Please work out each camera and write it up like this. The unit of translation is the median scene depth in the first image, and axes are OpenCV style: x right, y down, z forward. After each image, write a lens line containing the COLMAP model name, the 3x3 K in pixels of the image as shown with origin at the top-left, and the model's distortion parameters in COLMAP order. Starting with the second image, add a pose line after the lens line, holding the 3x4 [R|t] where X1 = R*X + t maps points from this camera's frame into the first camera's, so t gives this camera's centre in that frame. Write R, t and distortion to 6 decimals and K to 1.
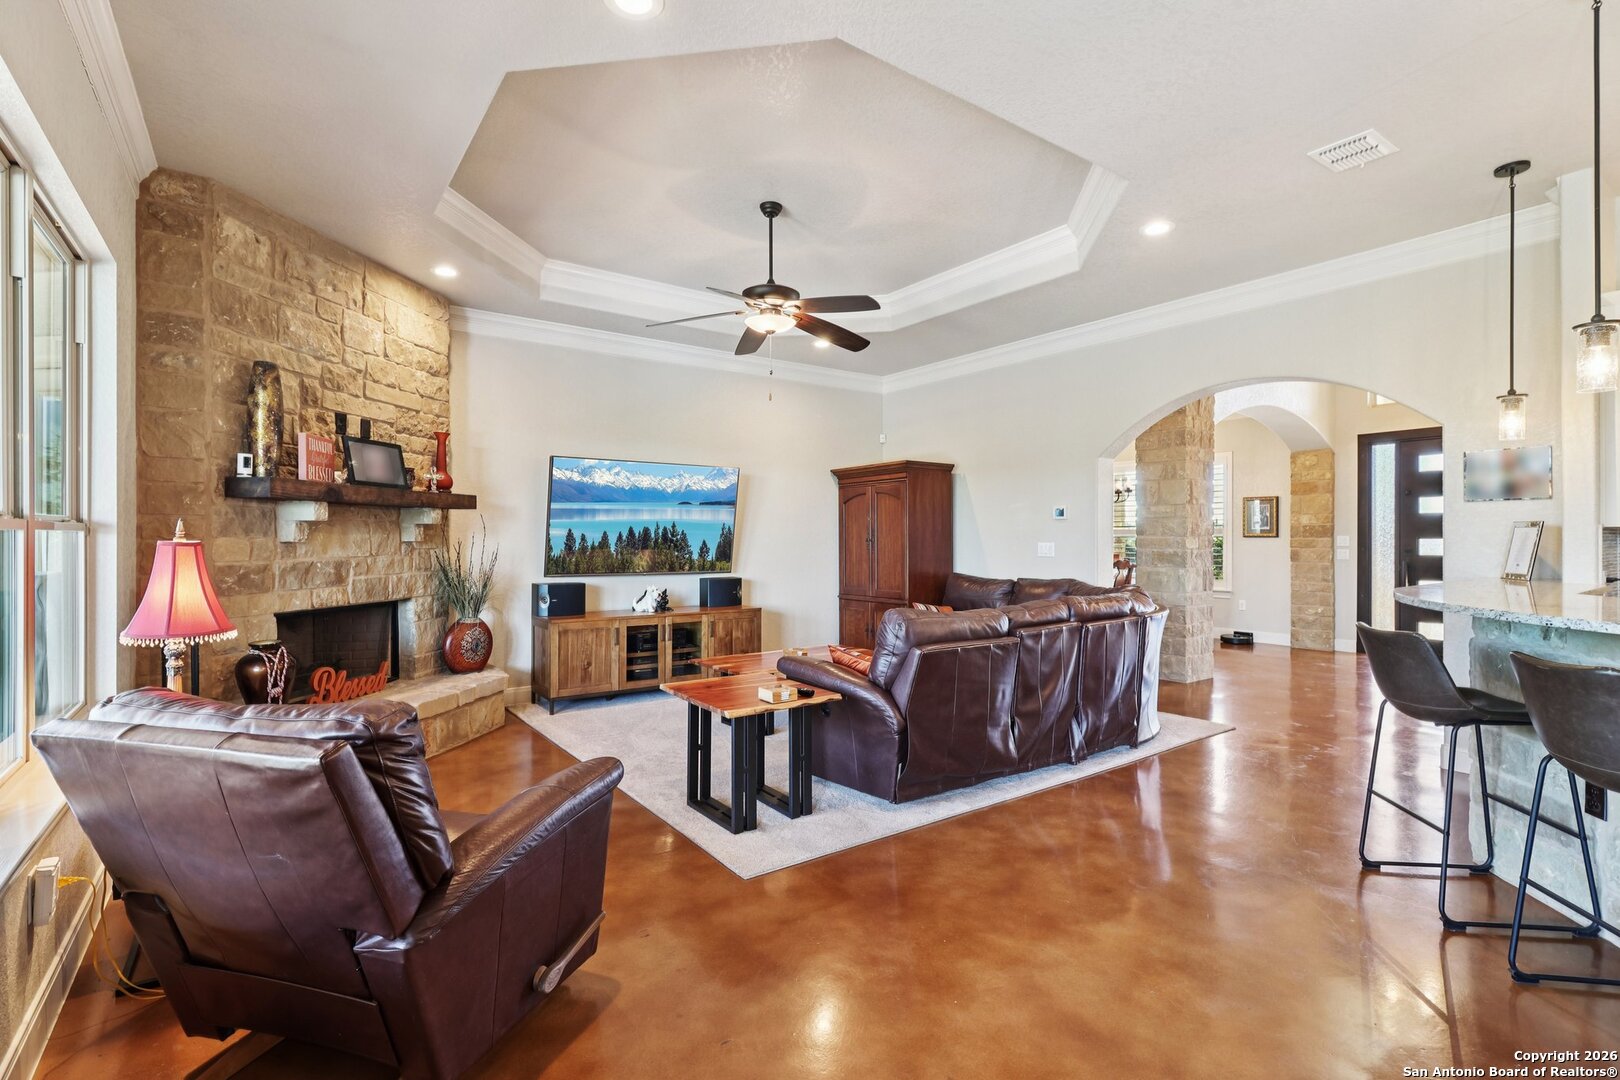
lens RADIAL K [[748.1, 0, 807.7], [0, 748.1, 540.5], [0, 0, 1]] dist [-0.002208, 0.000284]
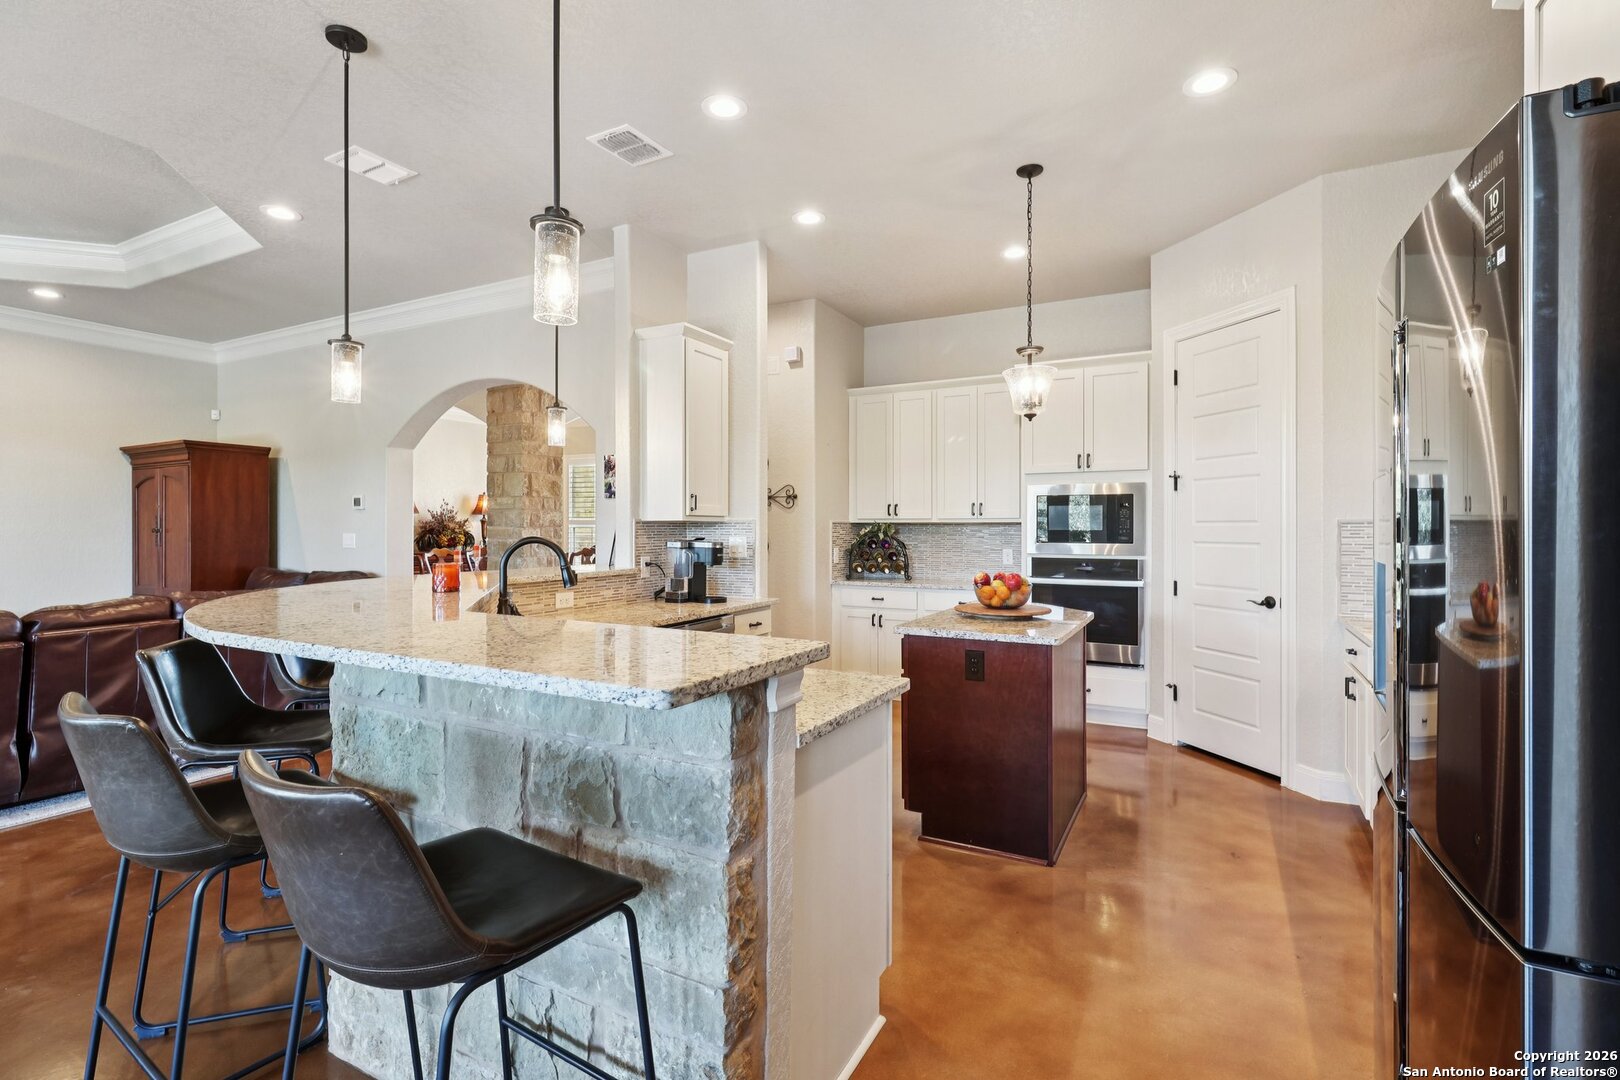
lens RADIAL K [[748.1, 0, 806.2], [0, 748.1, 537.1], [0, 0, 1]] dist [-0.002208, 0.000284]
pose [[0.893963, -0.002501, 0.448134, 0.383006], [-0.001025, 0.999970, 0.007625, 0.000024], [-0.448140, -0.007276, 0.893934, -0.113060]]
